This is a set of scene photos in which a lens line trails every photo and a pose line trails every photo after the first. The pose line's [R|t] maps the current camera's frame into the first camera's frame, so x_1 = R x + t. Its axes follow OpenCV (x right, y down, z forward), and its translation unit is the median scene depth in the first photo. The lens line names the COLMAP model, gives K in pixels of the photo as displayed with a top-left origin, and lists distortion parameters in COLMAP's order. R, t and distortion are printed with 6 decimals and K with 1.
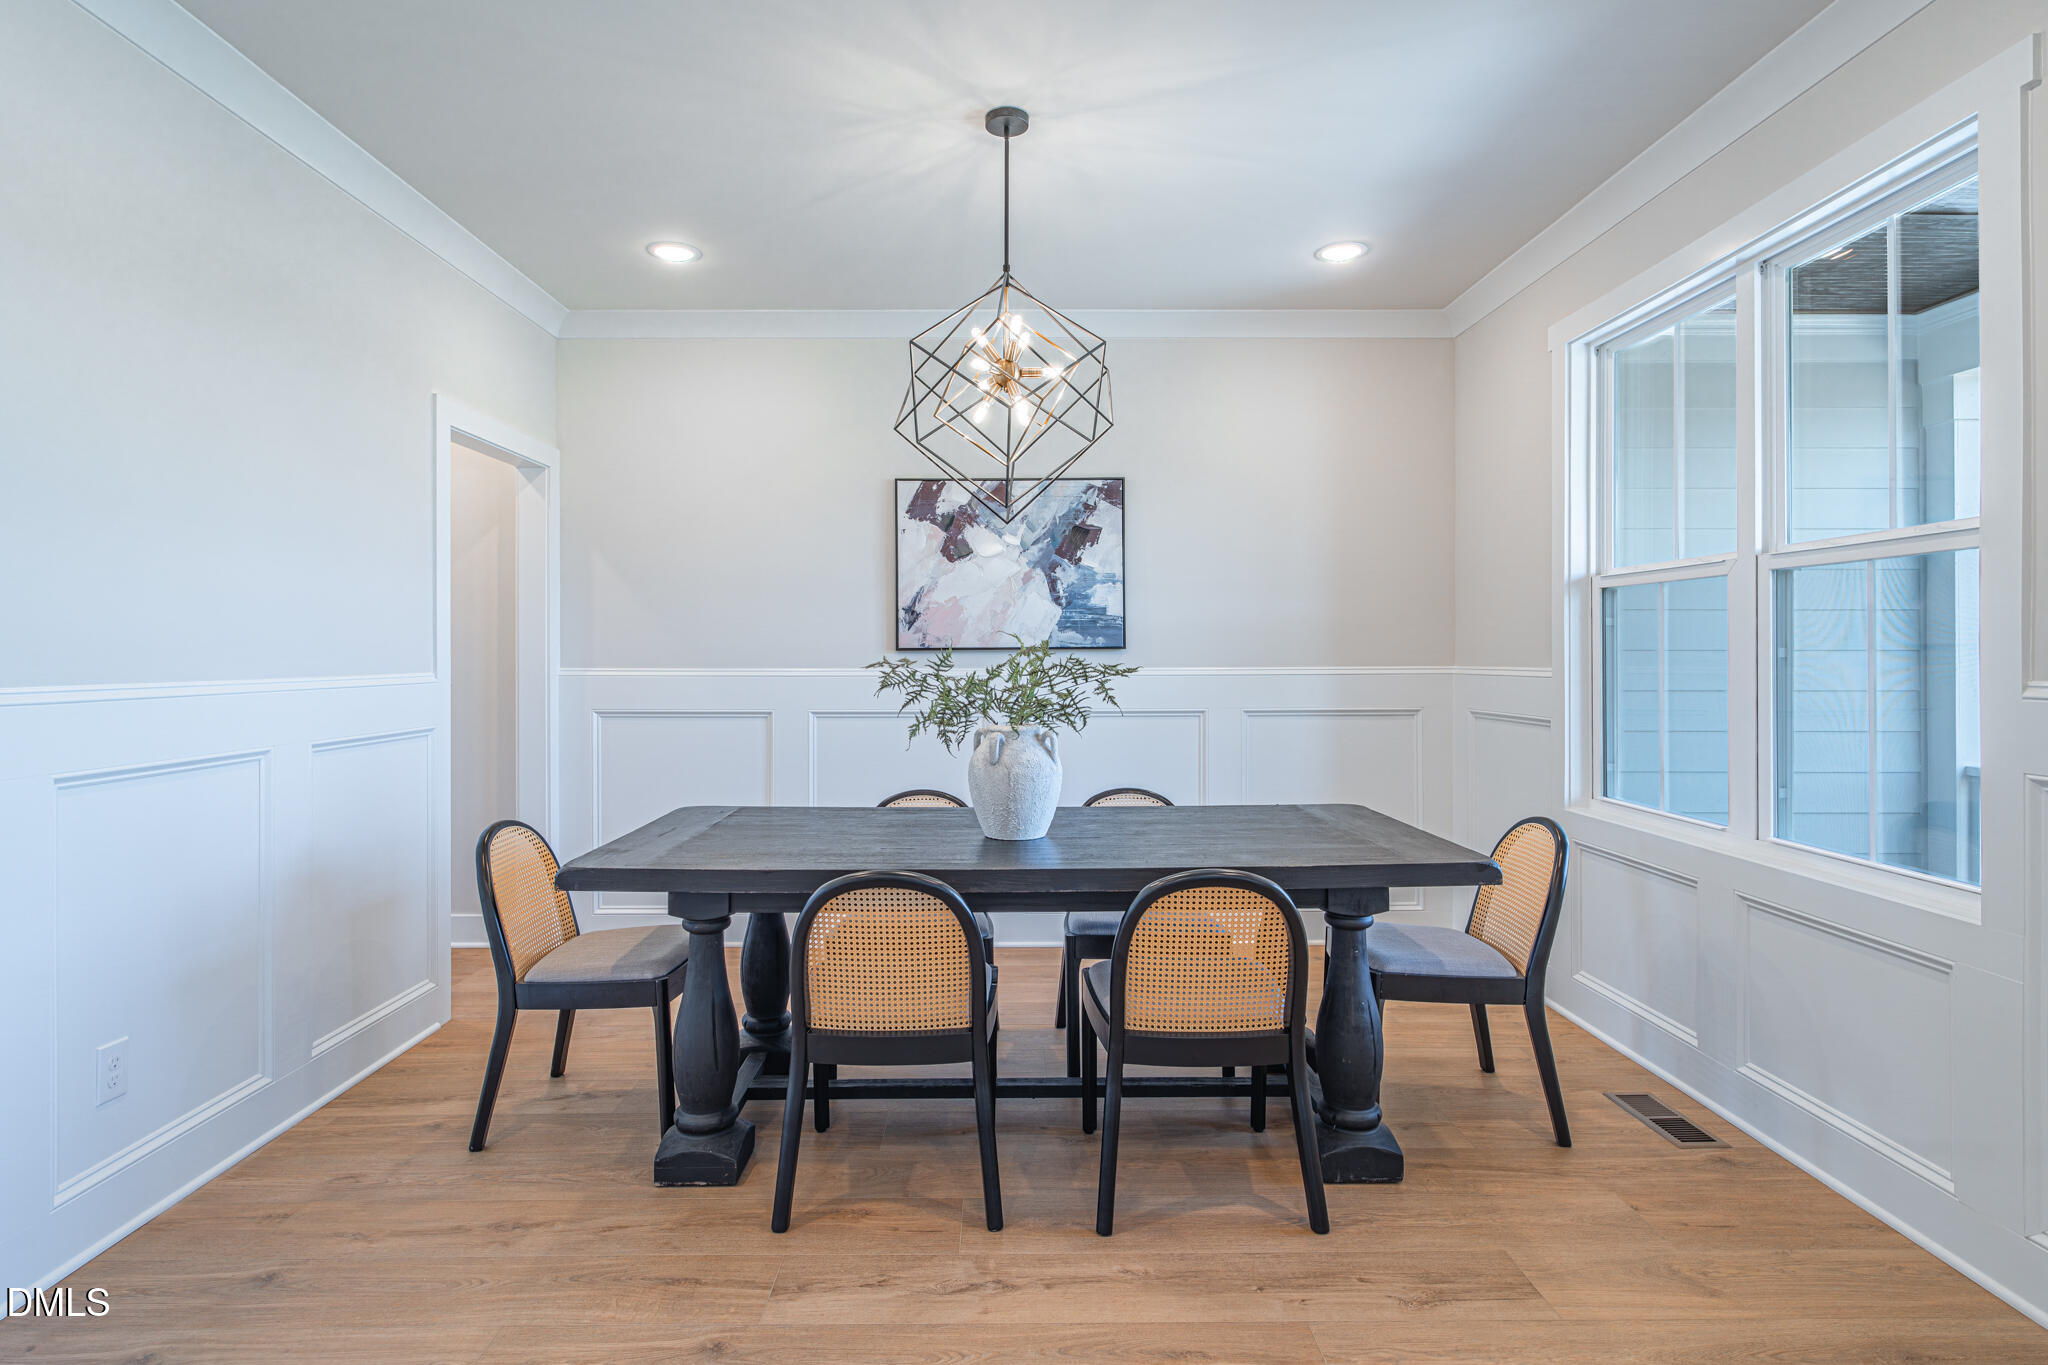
lens RADIAL K [[1066.1, 0, 1013.2], [0, 1066.1, 645.8], [0, 0, 1]] dist [-0.004649, 0.001701]
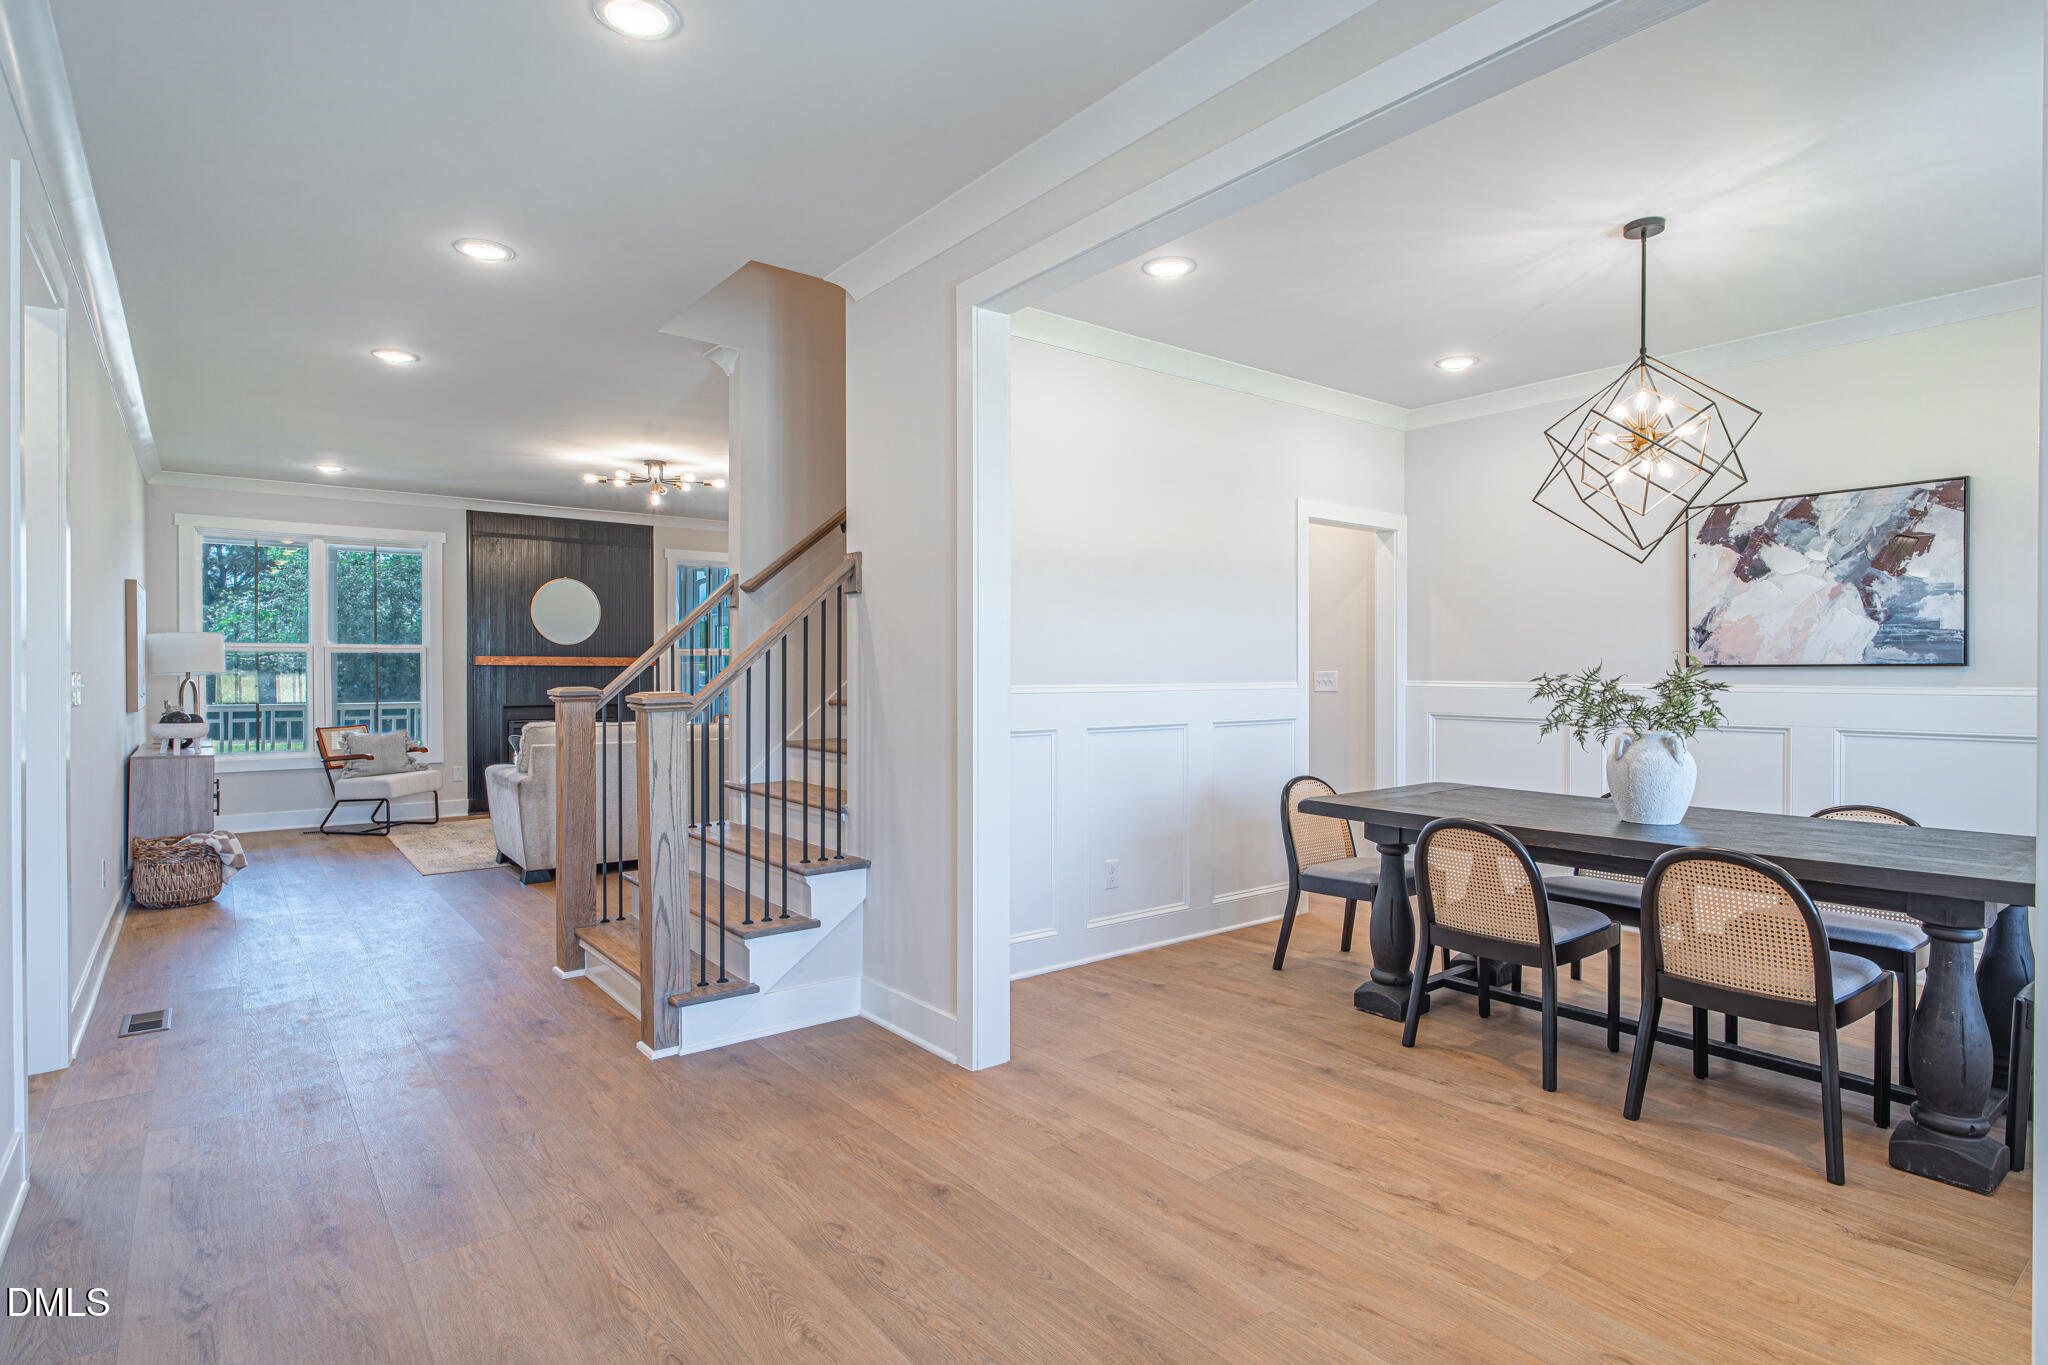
lens RADIAL K [[1066.1, 0, 1002.4], [0, 1066.1, 675.6], [0, 0, 1]] dist [-0.004649, 0.001701]
pose [[0.593758, 0.006630, -0.804617, 0.550625], [0.004062, 0.999929, 0.011237, -0.003657], [0.804634, -0.009941, 0.593688, -0.310454]]
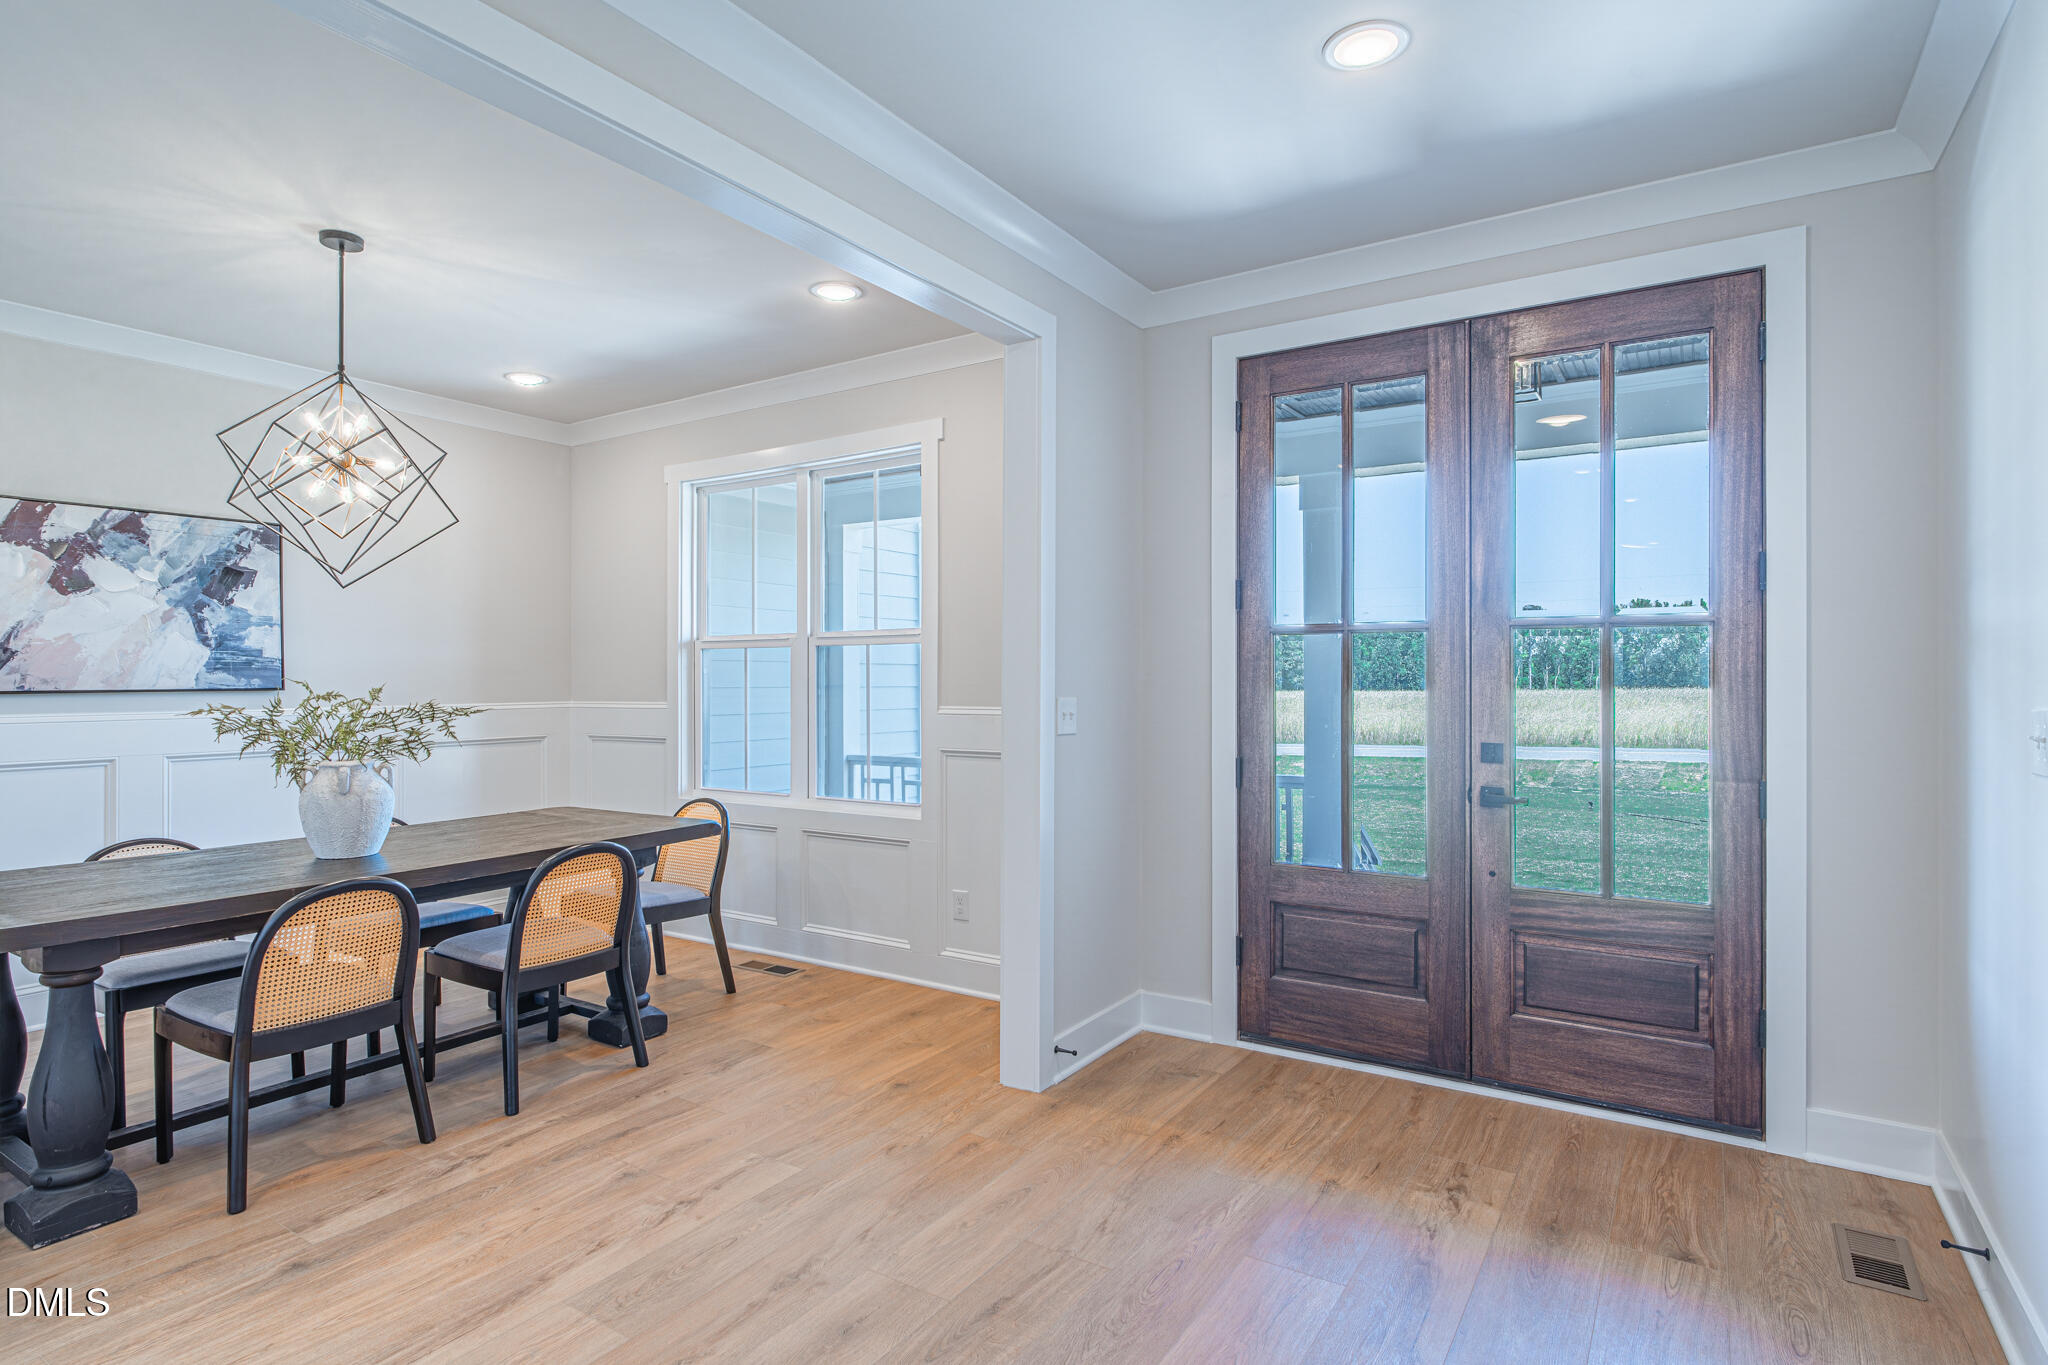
lens RADIAL K [[1066.1, 0, 1036.8], [0, 1066.1, 679.4], [0, 0, 1]] dist [-0.004649, 0.001701]
pose [[0.536068, -0.000200, 0.844175, -0.596038], [-0.004042, 0.999988, 0.002803, -0.021390], [-0.844165, -0.004915, 0.536060, -0.269208]]
